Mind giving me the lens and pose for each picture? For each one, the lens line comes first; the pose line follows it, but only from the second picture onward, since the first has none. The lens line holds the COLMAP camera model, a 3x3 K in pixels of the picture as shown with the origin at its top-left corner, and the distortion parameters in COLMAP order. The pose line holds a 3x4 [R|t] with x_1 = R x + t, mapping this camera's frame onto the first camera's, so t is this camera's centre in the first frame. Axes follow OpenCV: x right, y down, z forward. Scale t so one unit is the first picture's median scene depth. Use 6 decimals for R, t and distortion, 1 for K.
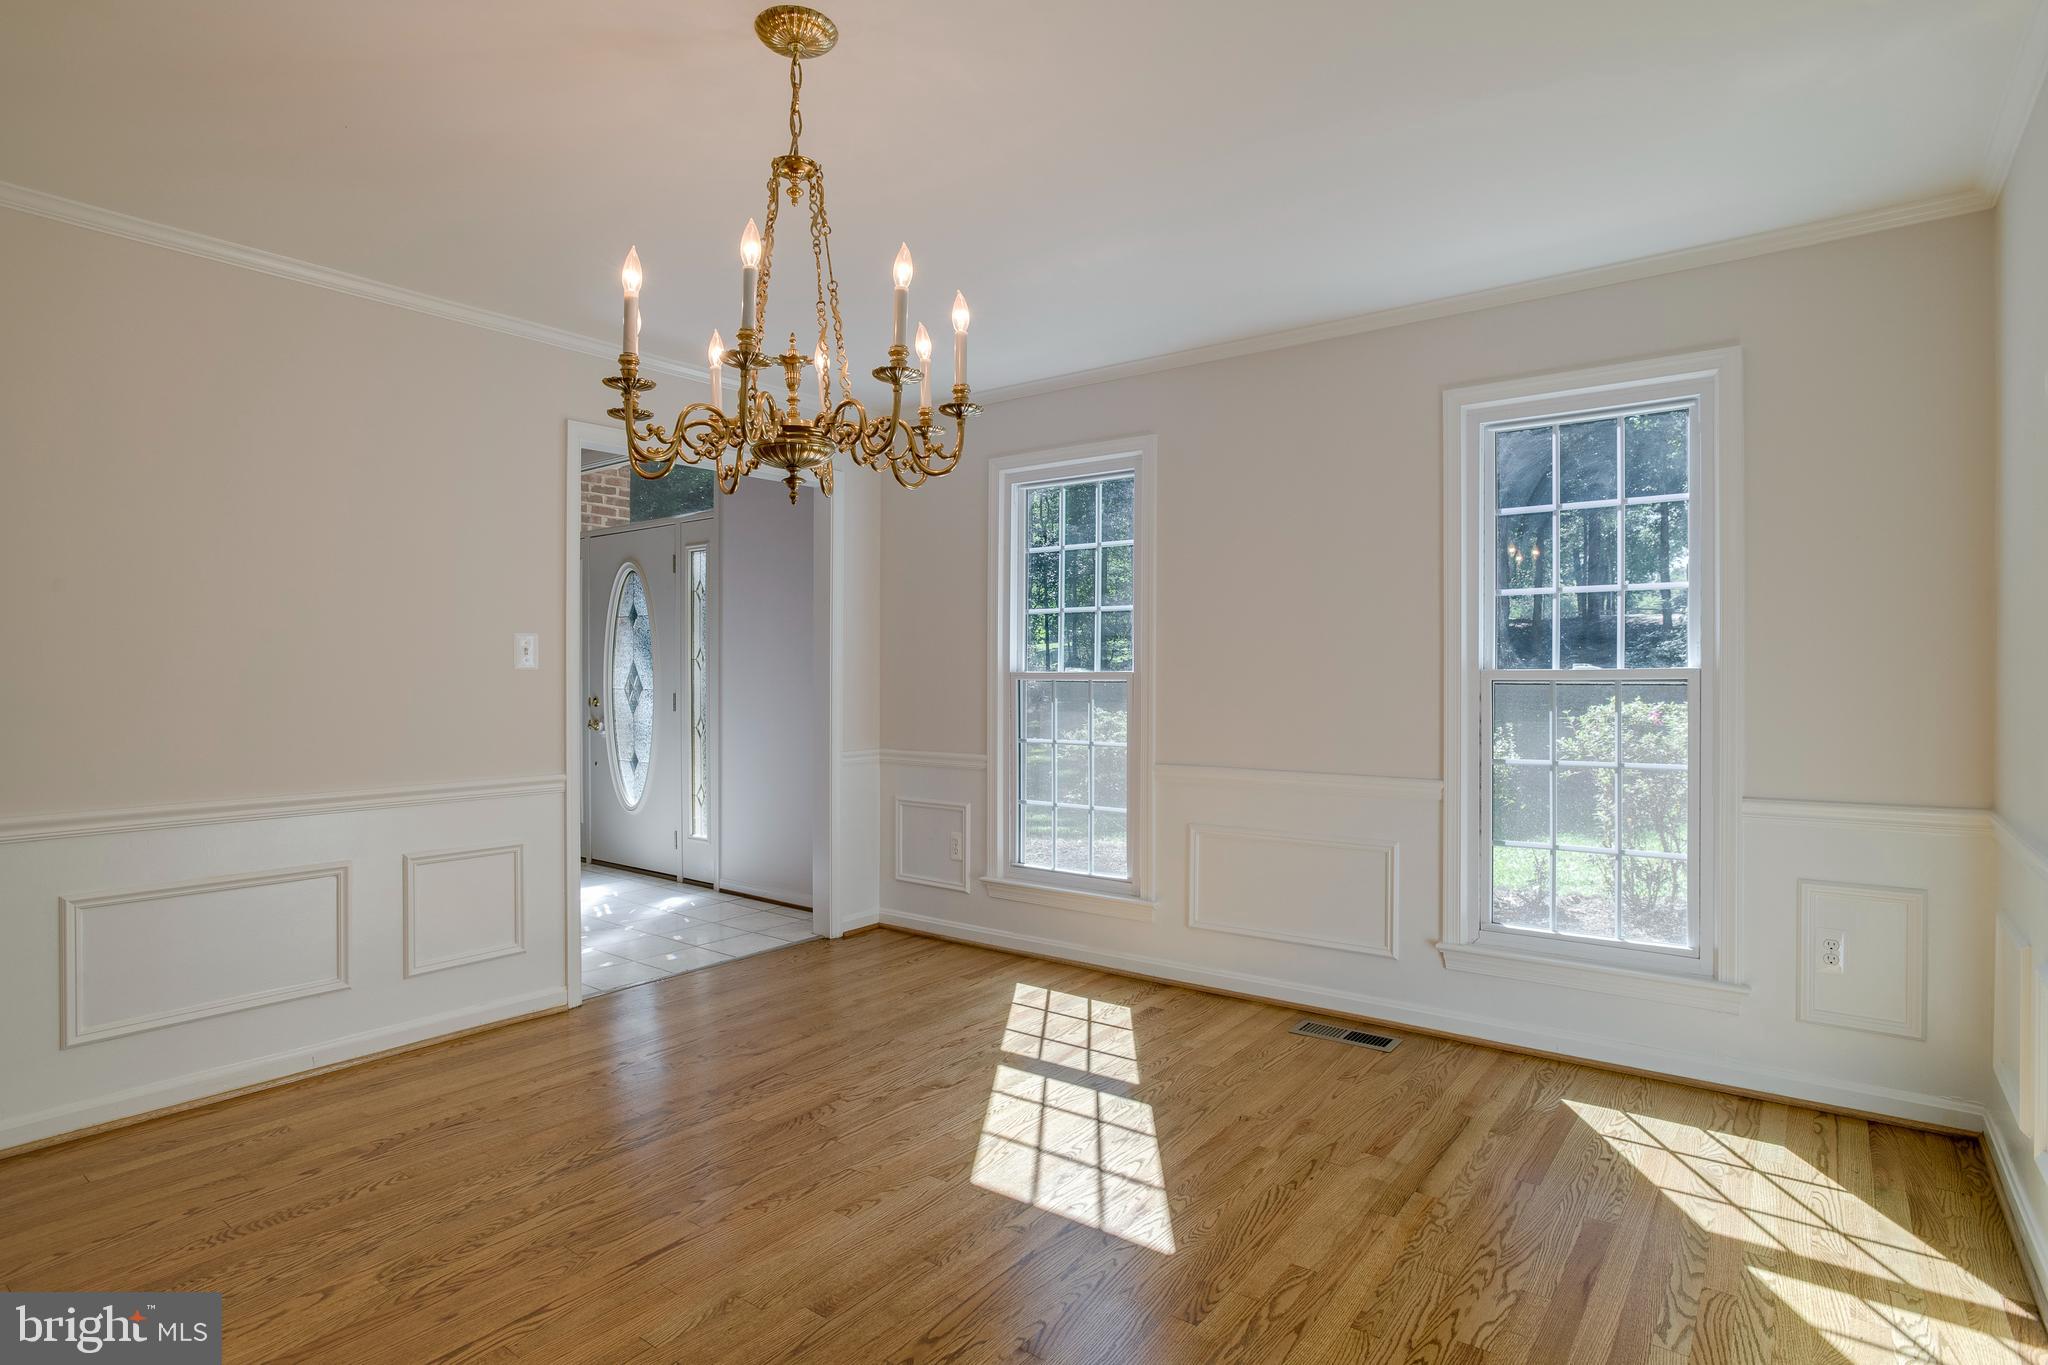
lens RADIAL K [[995.0, 0, 1020.2], [0, 995.0, 680.0], [0, 0, 1]] dist [-0.065966, 0.029578]
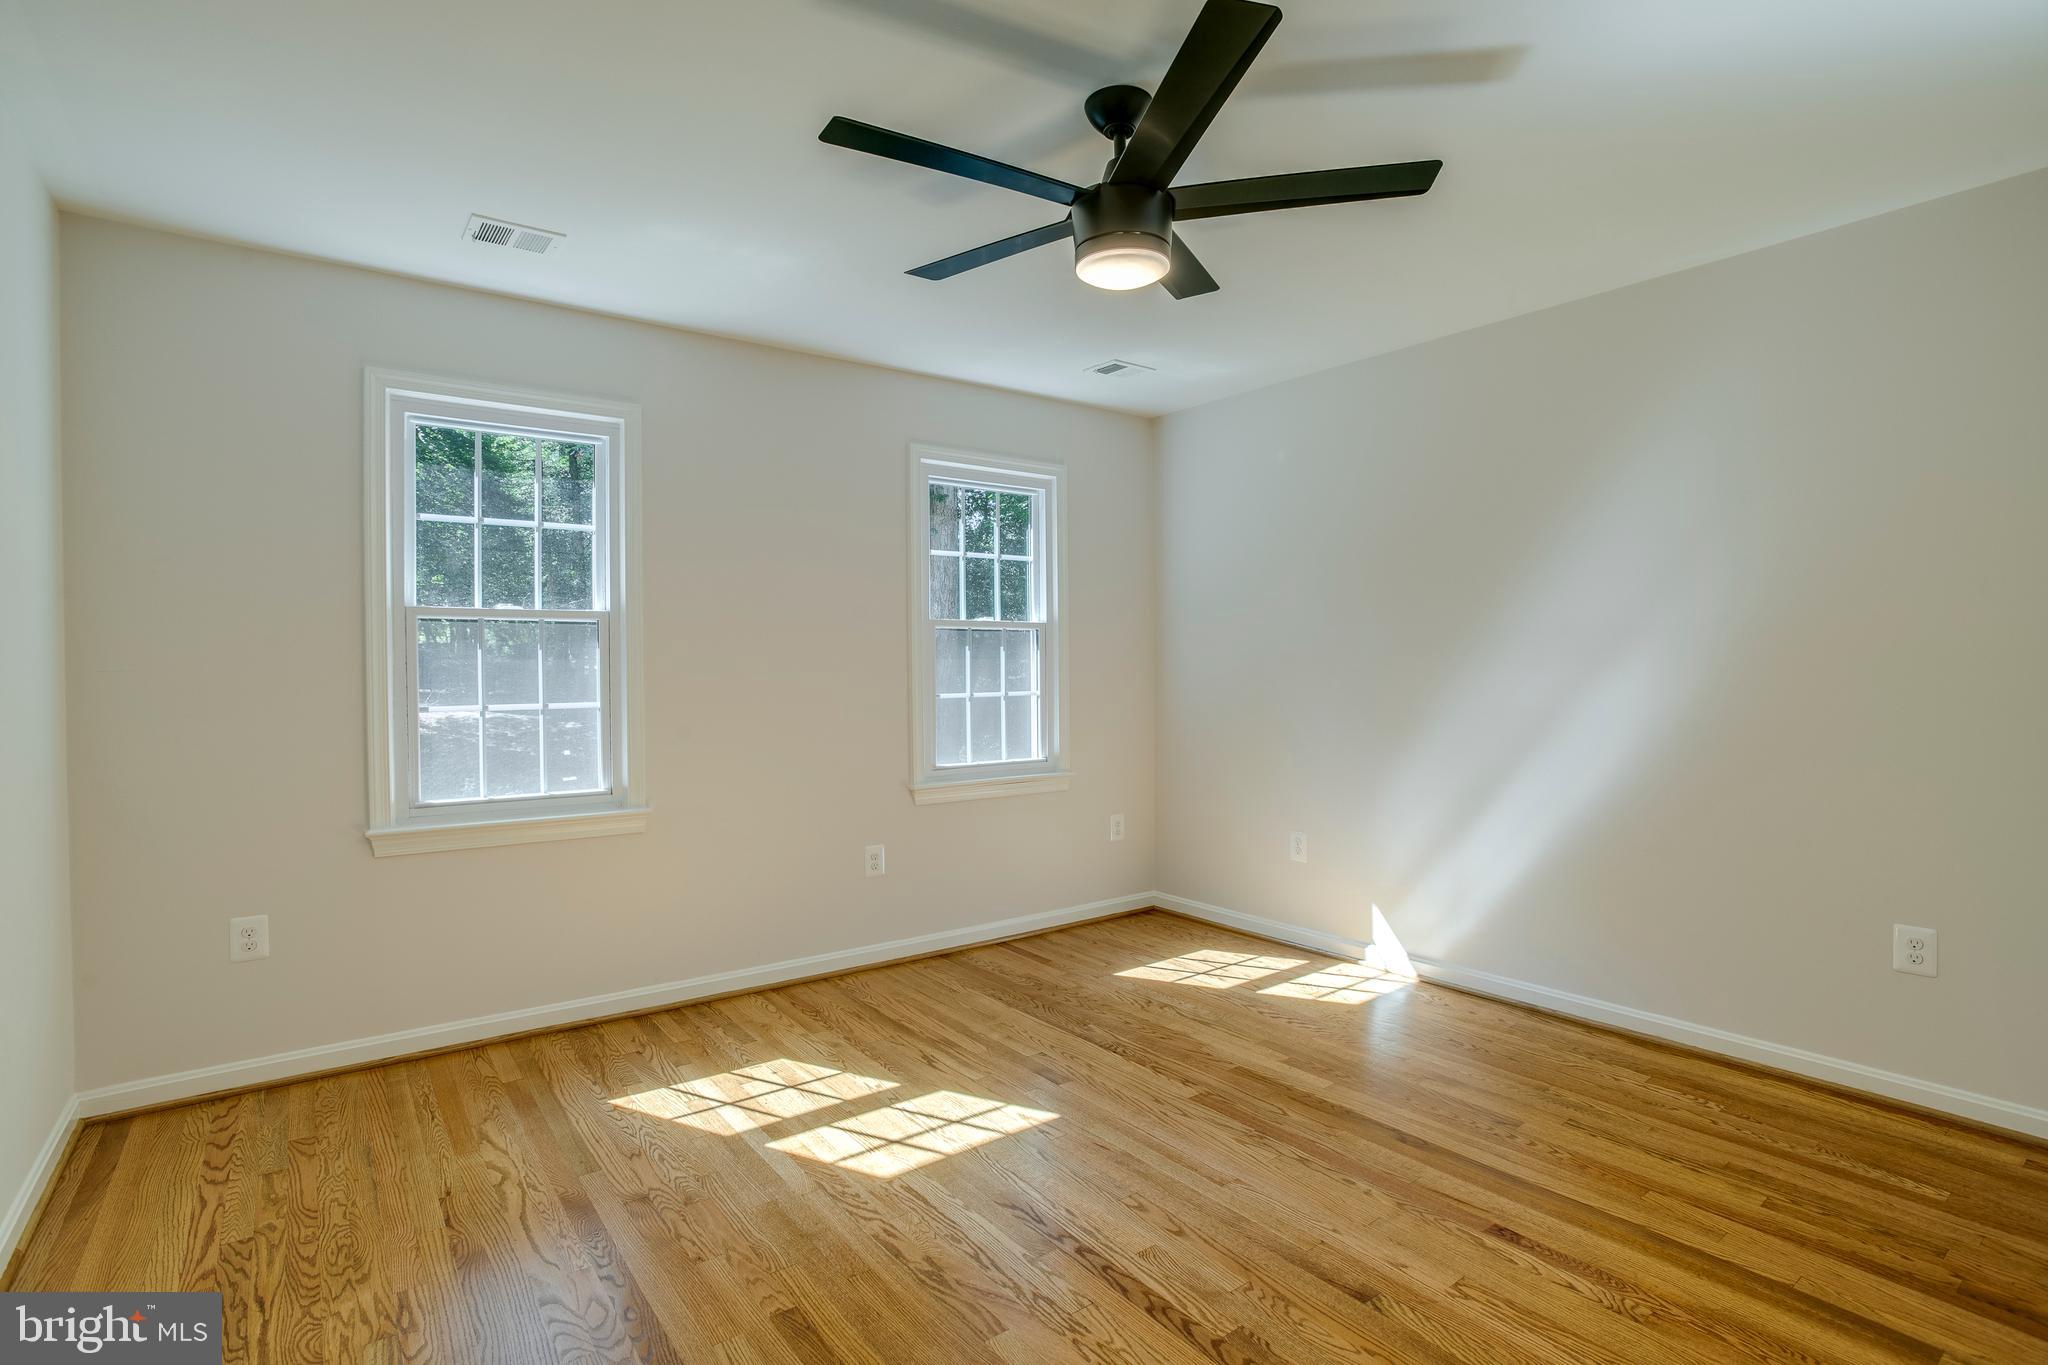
lens RADIAL K [[995.0, 0, 1020.2], [0, 995.0, 680.0], [0, 0, 1]] dist [-0.065966, 0.029578]
pose [[0.298595, -0.002837, 0.954376, -0.780416], [0.017865, 0.999837, -0.002618, -0.001125], [-0.954213, 0.017831, 0.298597, 0.550730]]
